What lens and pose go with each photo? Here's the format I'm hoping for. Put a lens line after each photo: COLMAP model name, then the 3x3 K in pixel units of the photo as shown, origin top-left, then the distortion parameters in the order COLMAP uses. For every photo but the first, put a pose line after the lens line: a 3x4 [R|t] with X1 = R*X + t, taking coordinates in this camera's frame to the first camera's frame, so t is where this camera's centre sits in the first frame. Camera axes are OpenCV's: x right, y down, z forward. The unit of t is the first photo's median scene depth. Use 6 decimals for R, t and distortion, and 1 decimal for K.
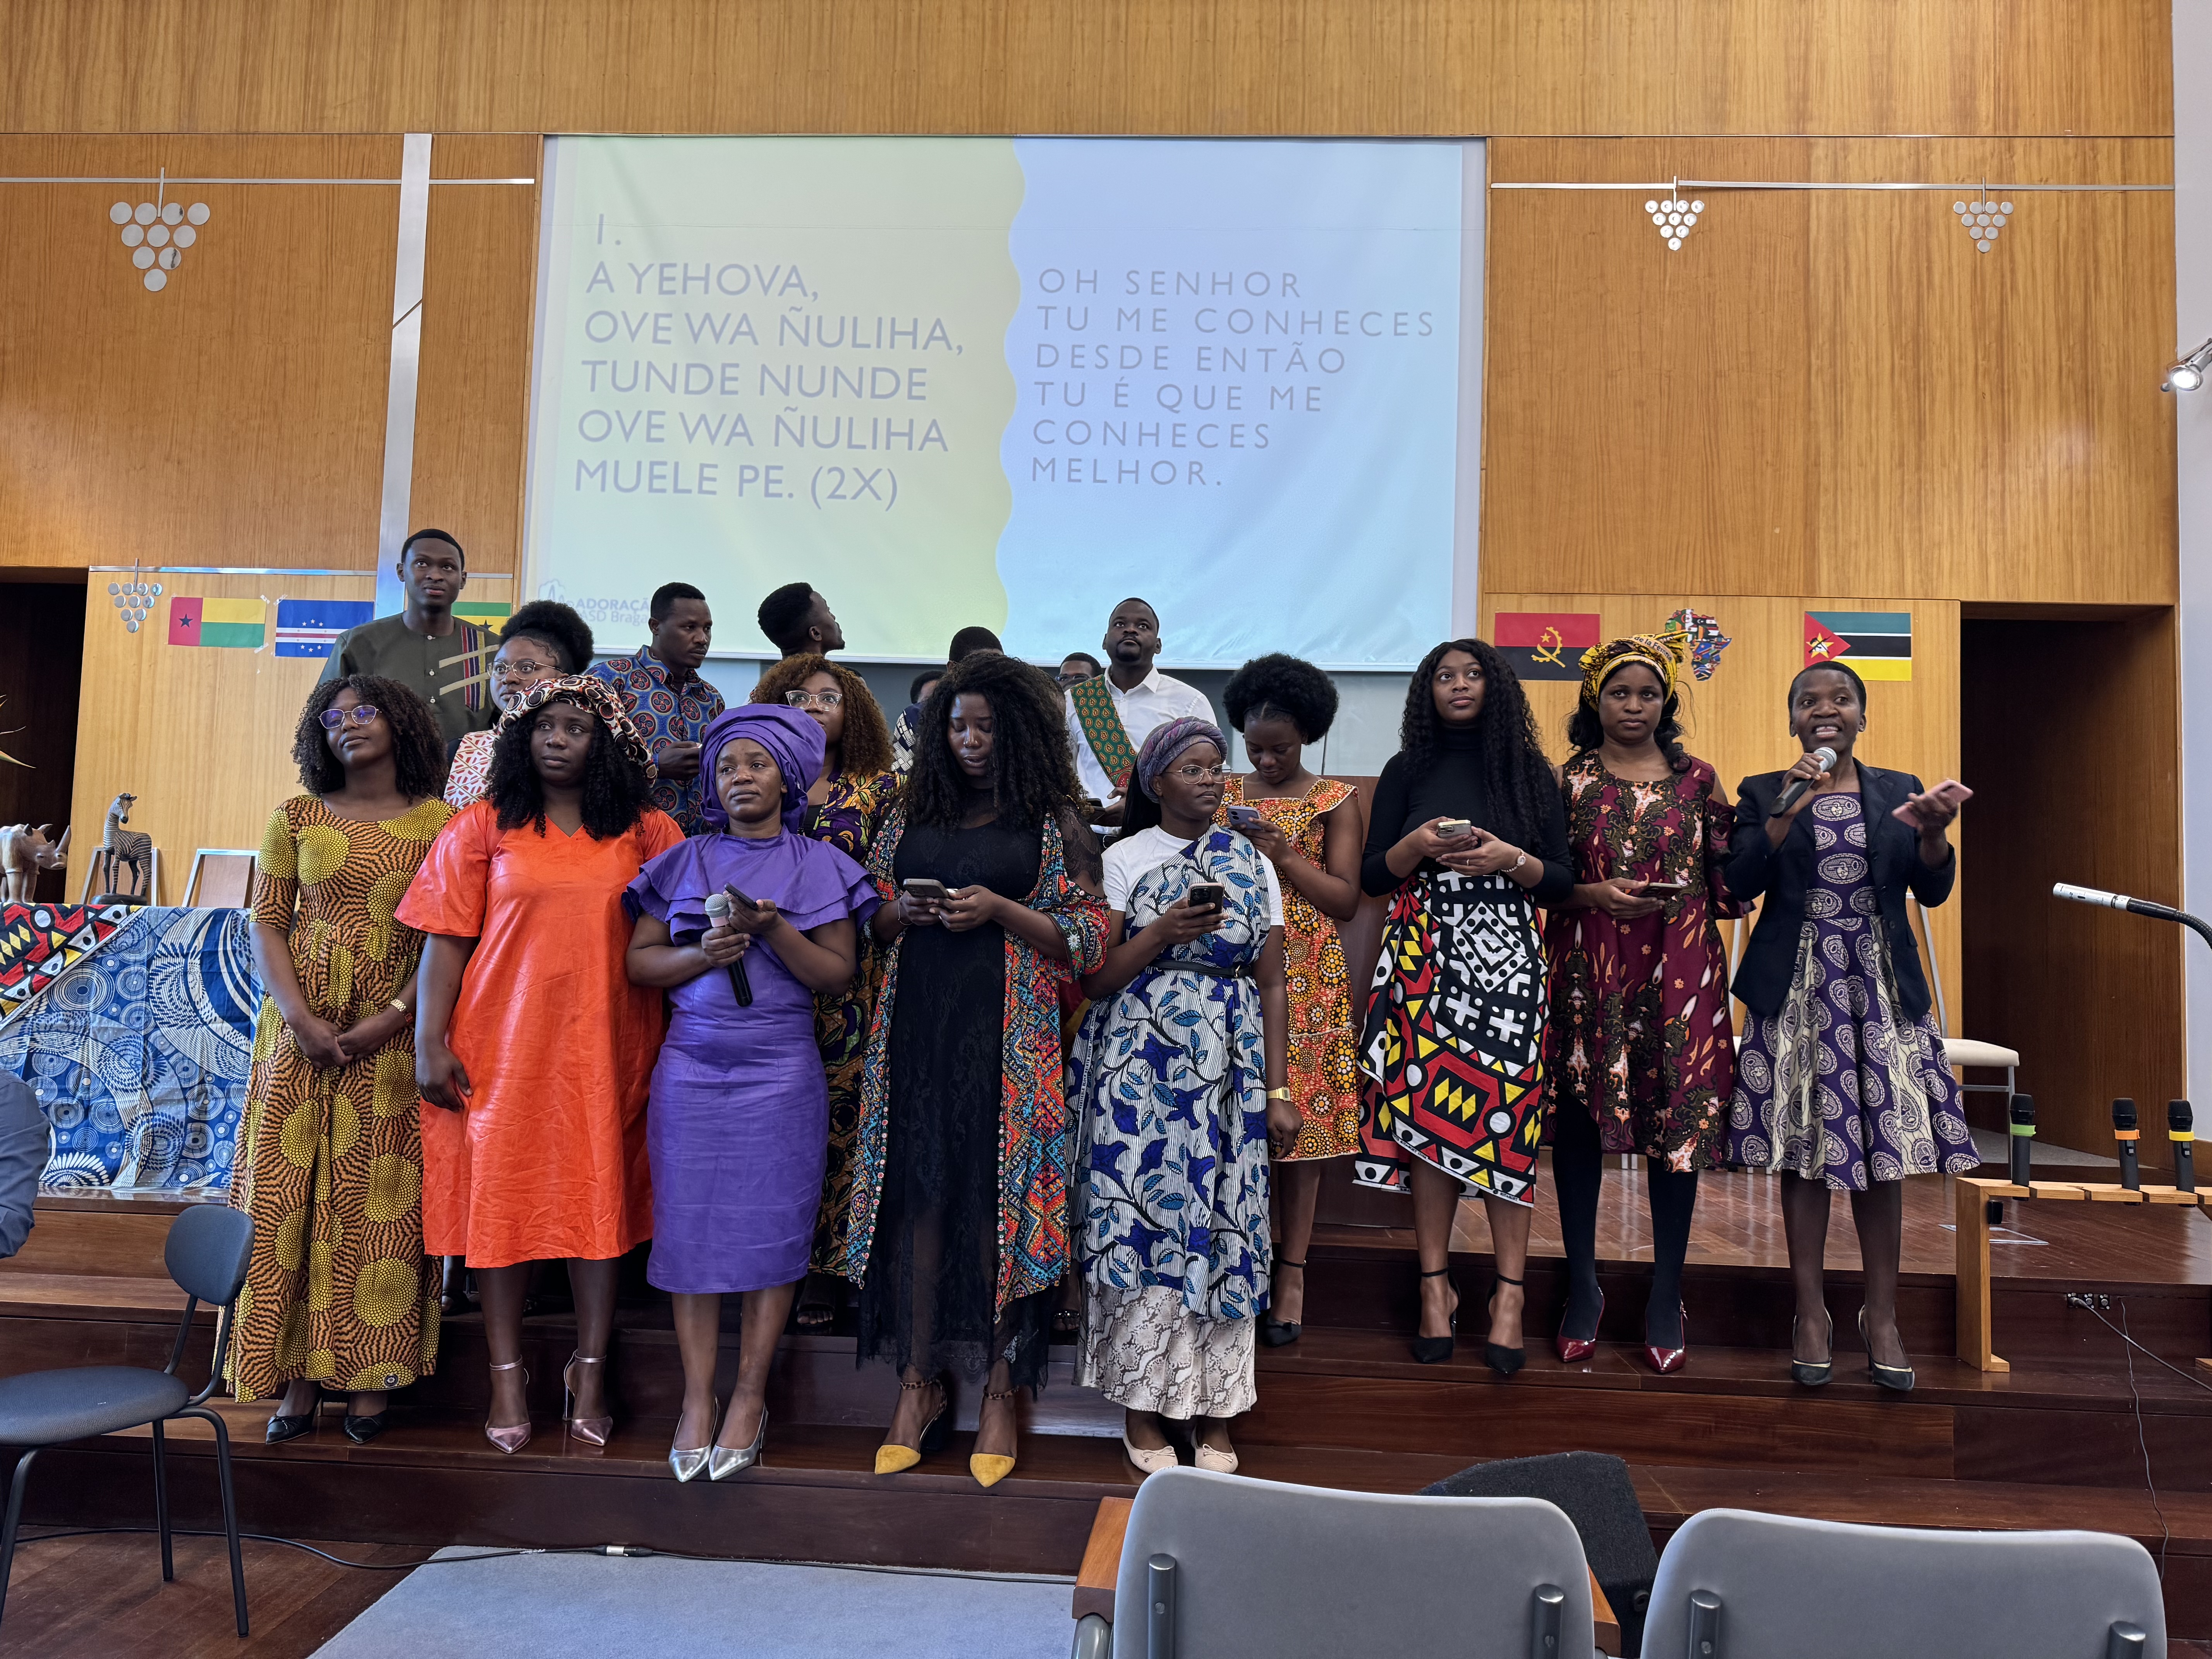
lens RADIAL K [[1570.9, 0, 1116.2], [0, 1570.9, 842.0], [0, 0, 1]] dist [0.019945, -0.020065]
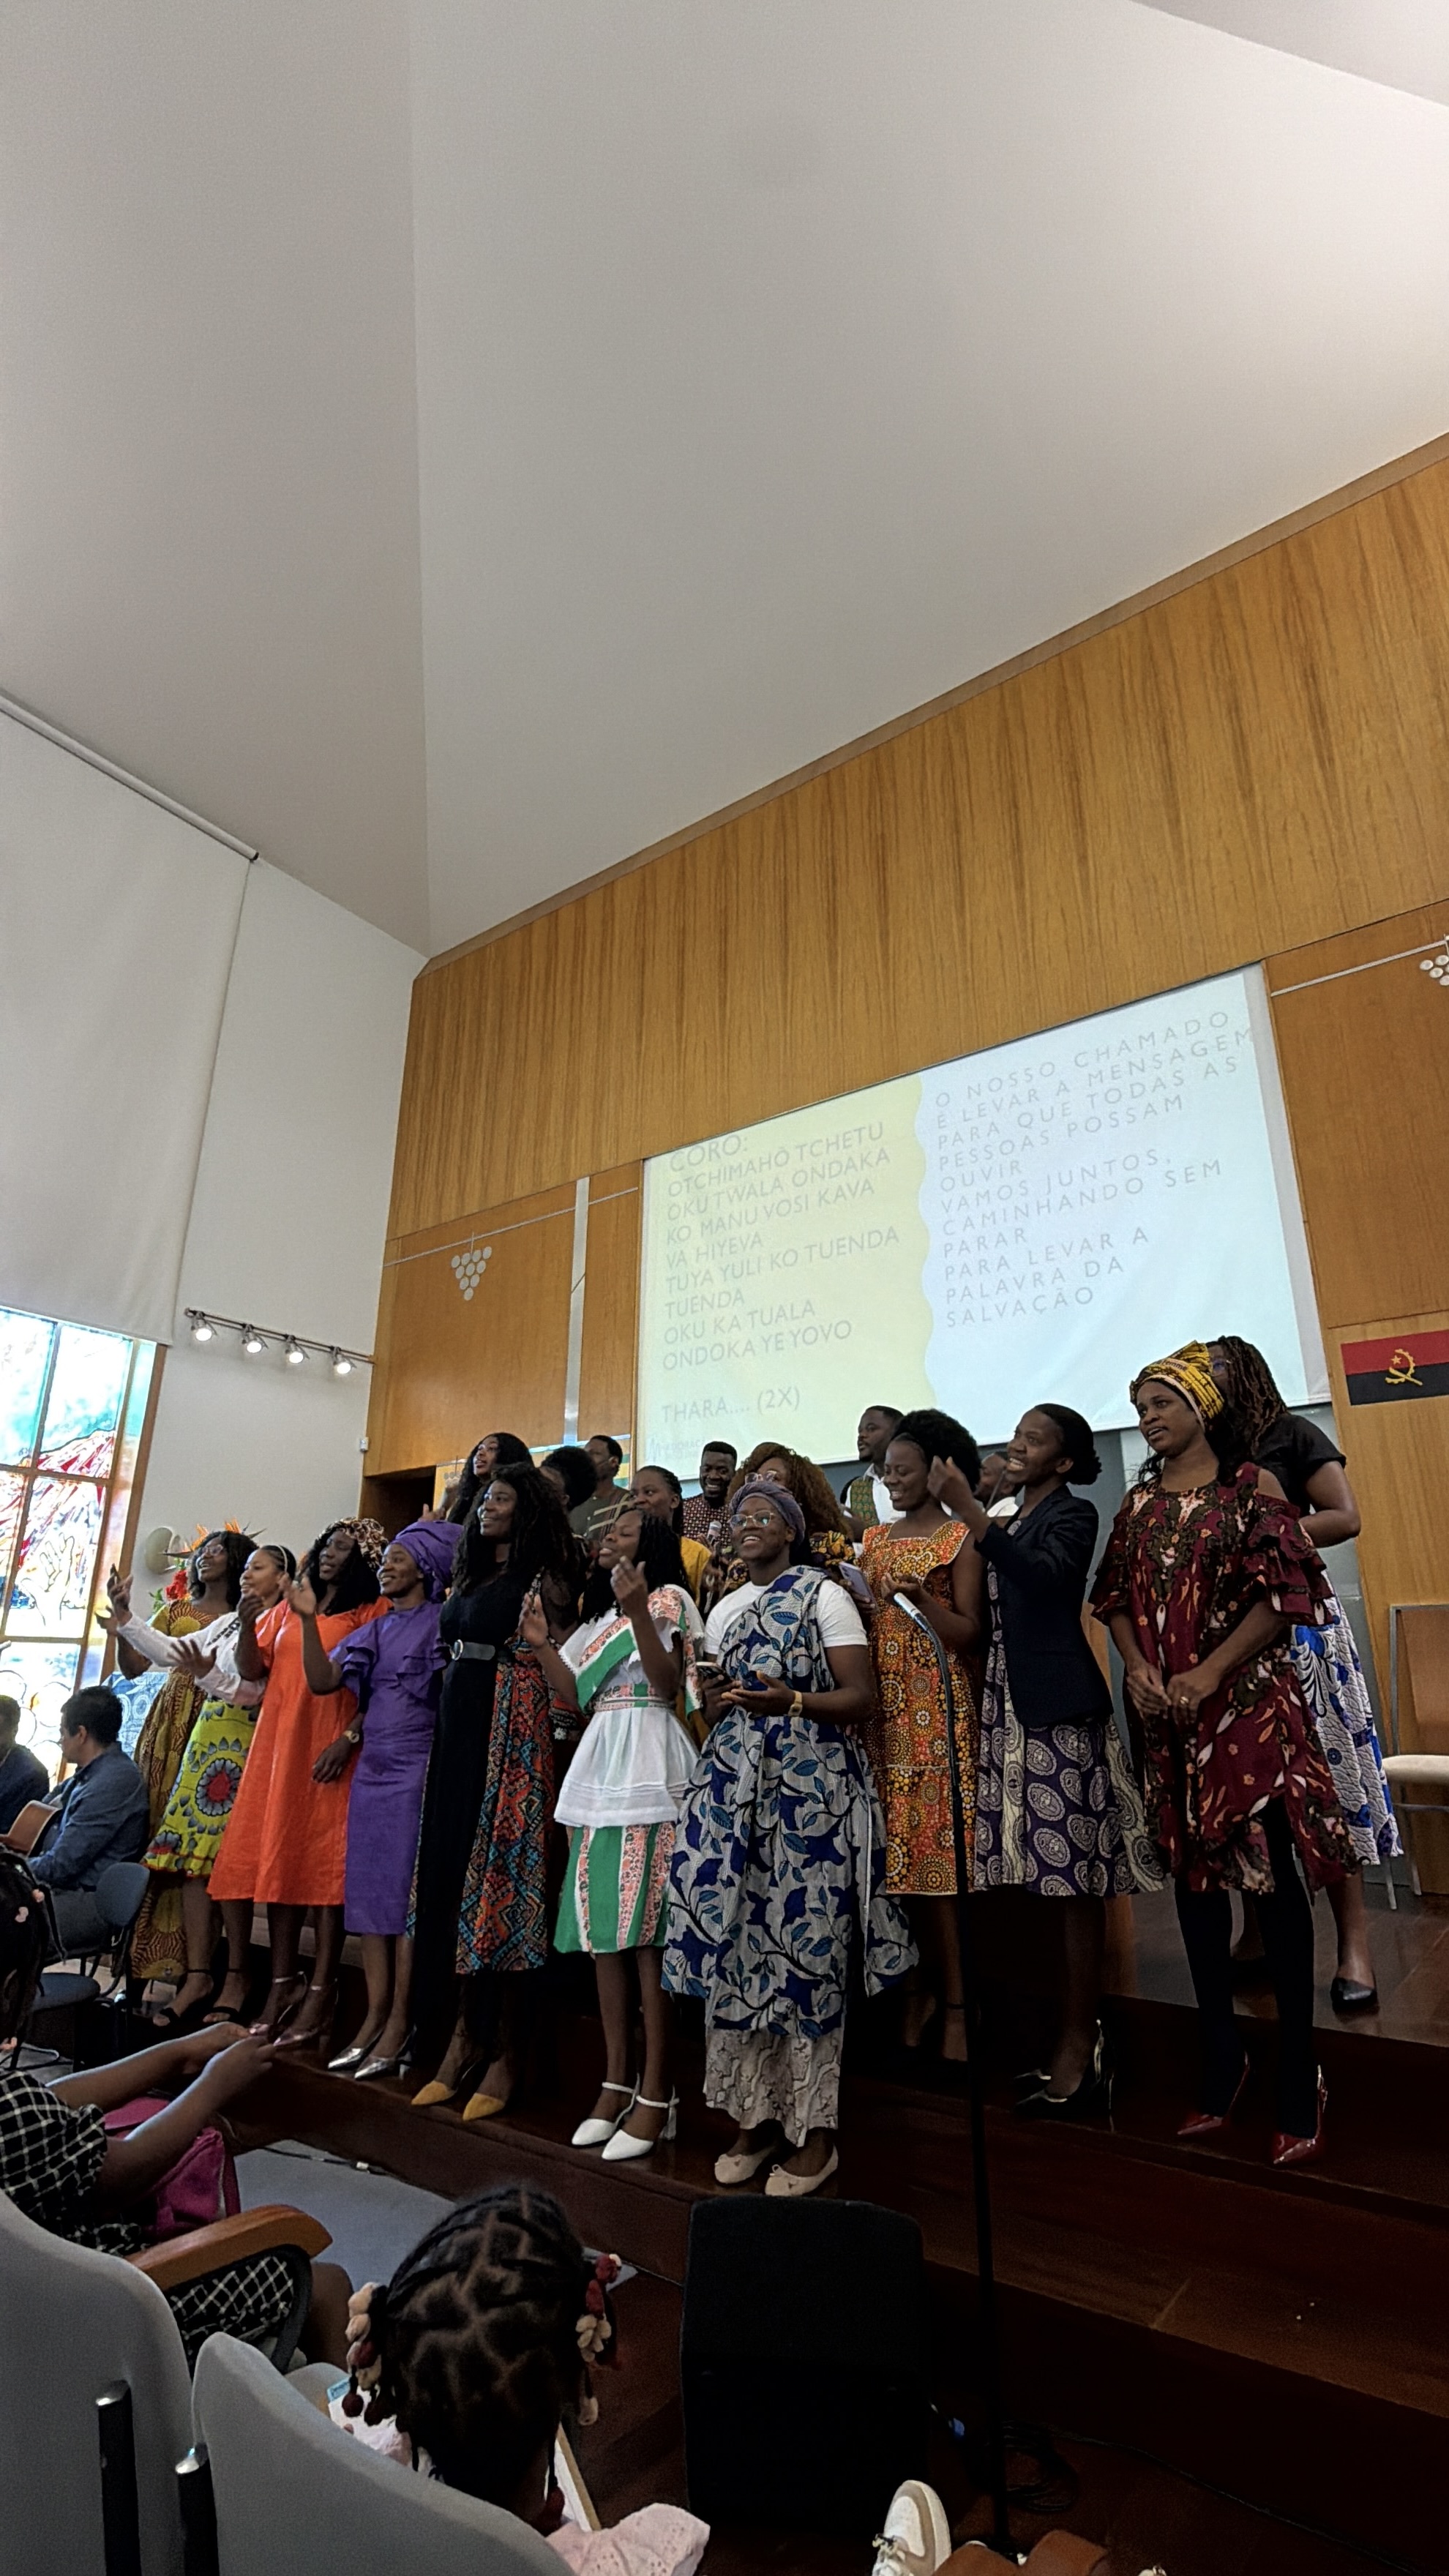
lens RADIAL K [[1162.5, 0, 737.7], [0, 1162.5, 1301.9], [0, 0, 1]] dist [-0.006563, -0.000851]
pose [[0.840438, -0.194900, -0.505646, 0.293715], [0.060034, 0.960828, -0.270566, 0.016248], [0.538572, 0.197038, 0.819217, 0.116345]]
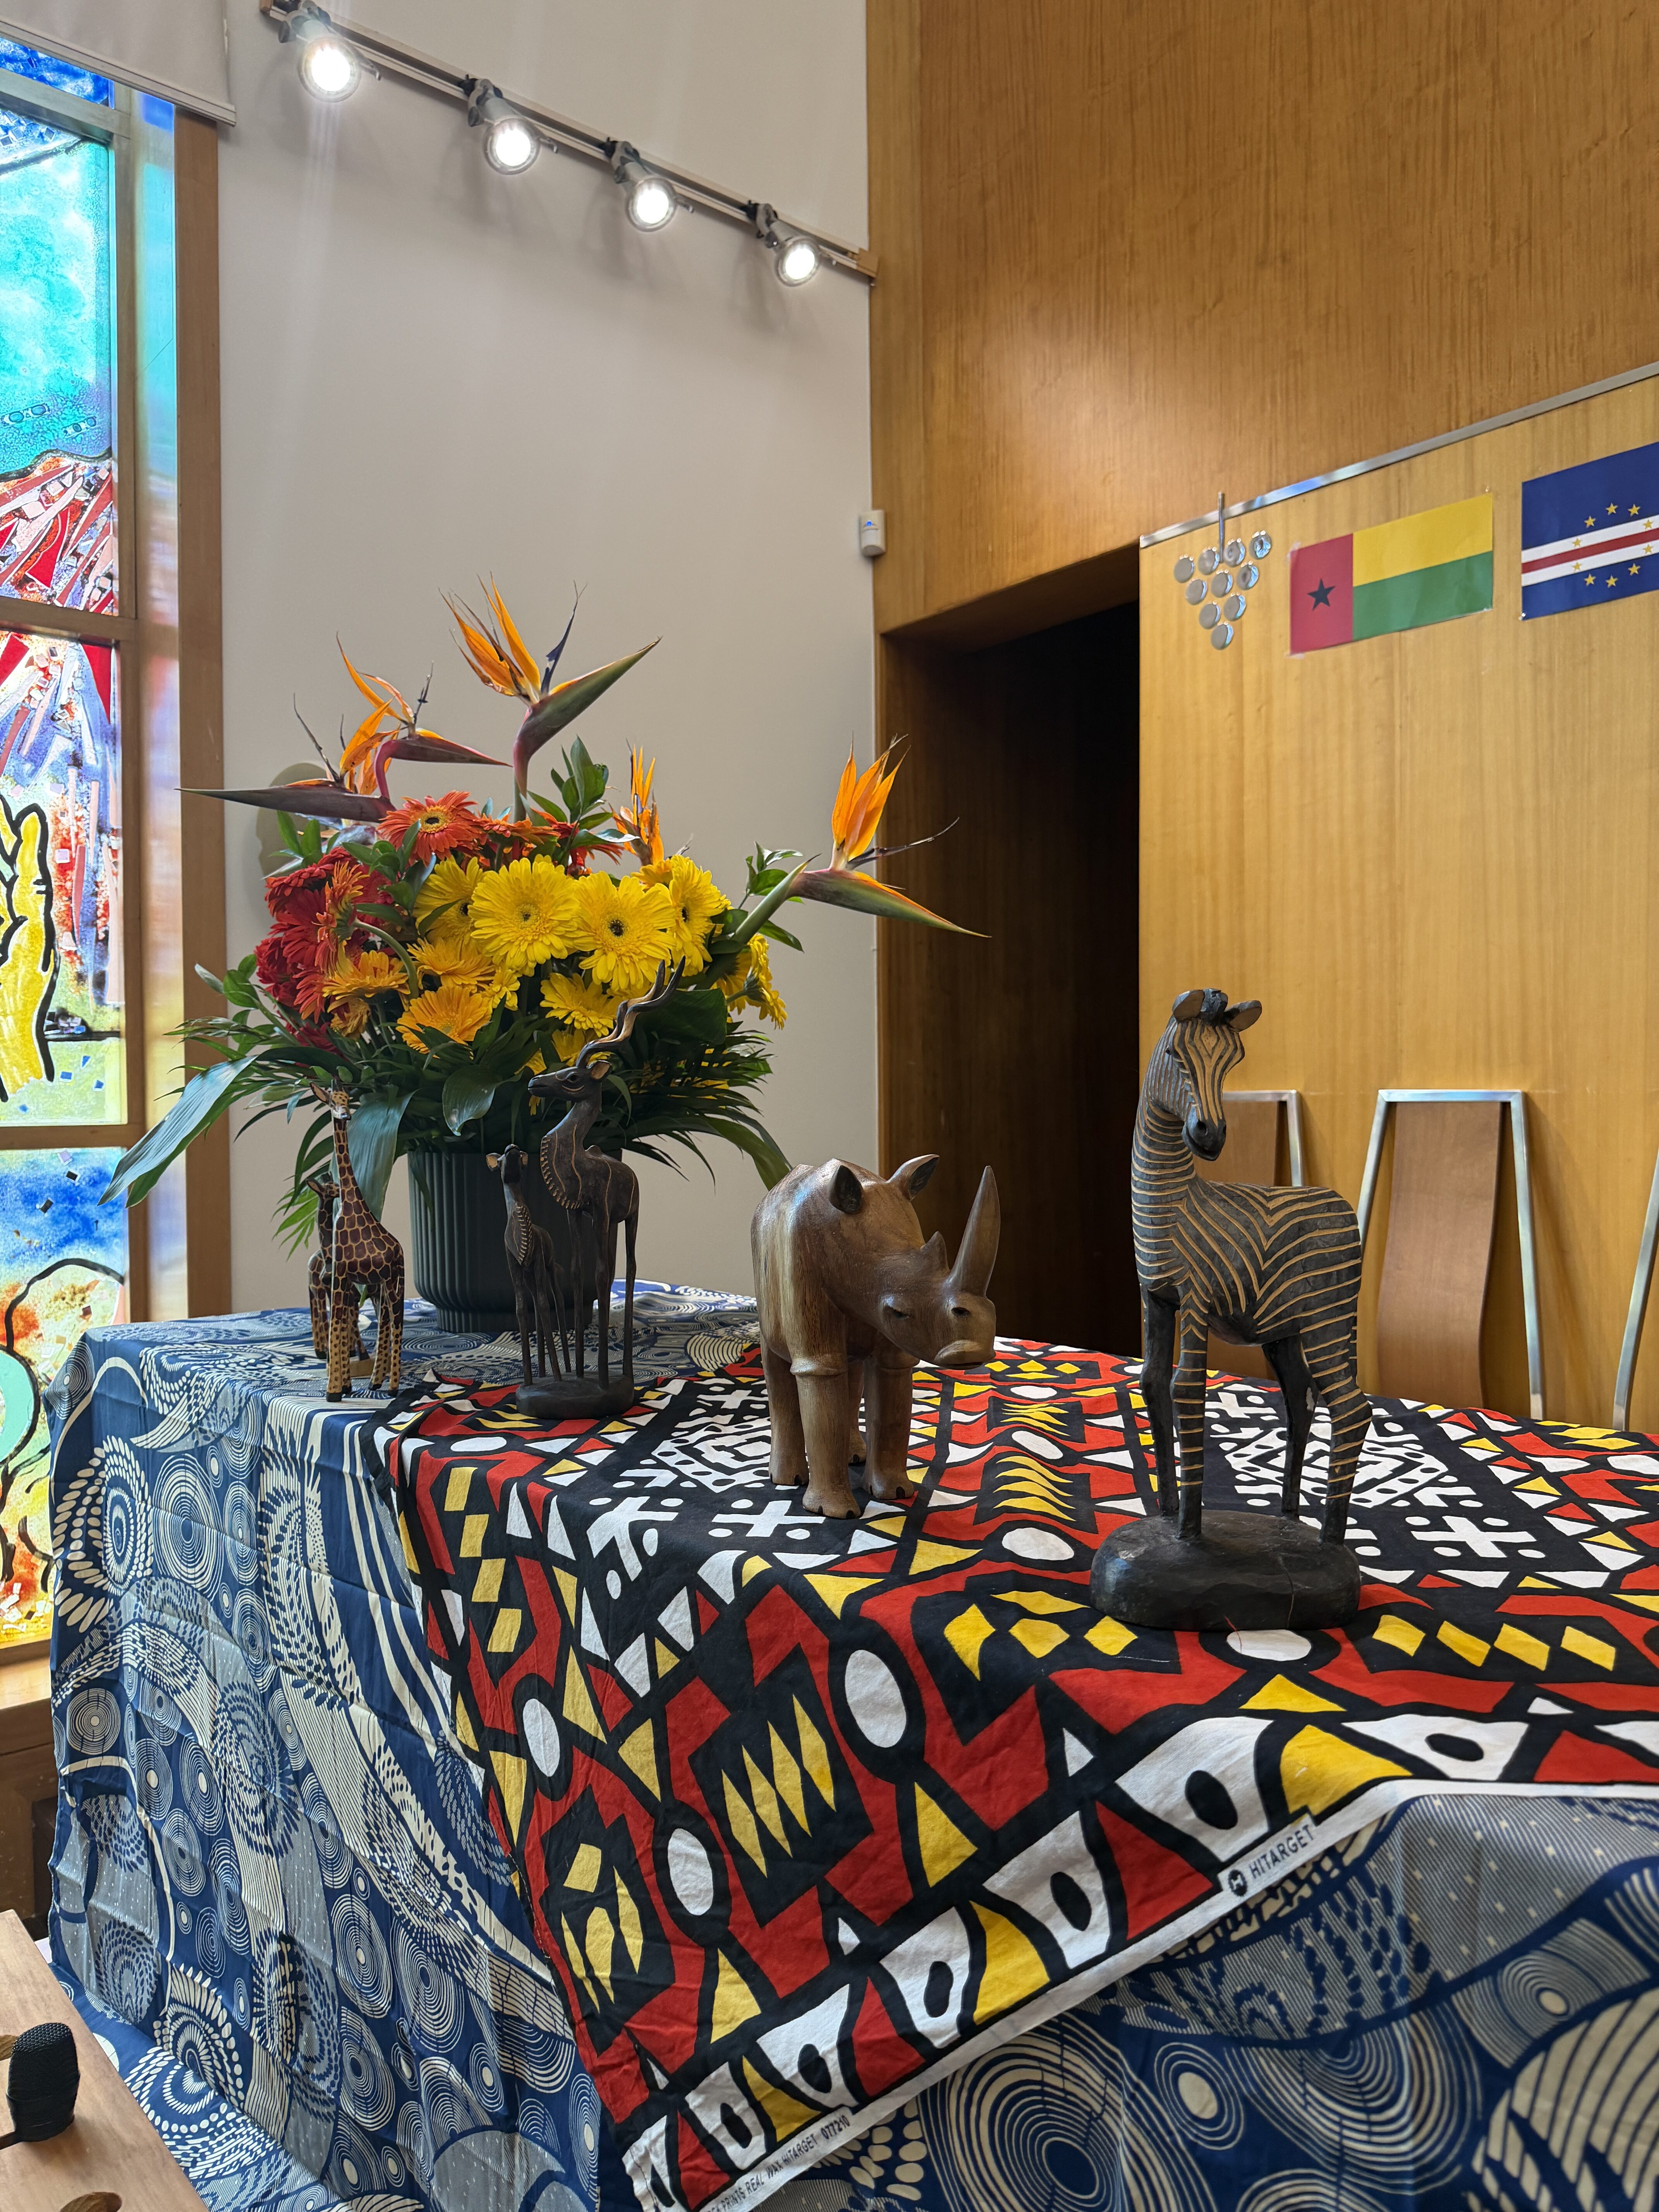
lens RADIAL K [[1577.1, 0, 828.0], [0, 1577.1, 1083.9], [0, 0, 1]] dist [0.016466, -0.020830]
pose [[0.682121, -0.035475, -0.730378, -0.362100], [0.074600, 0.996987, 0.021247, -0.019360], [0.727424, -0.068979, 0.682712, 0.580897]]
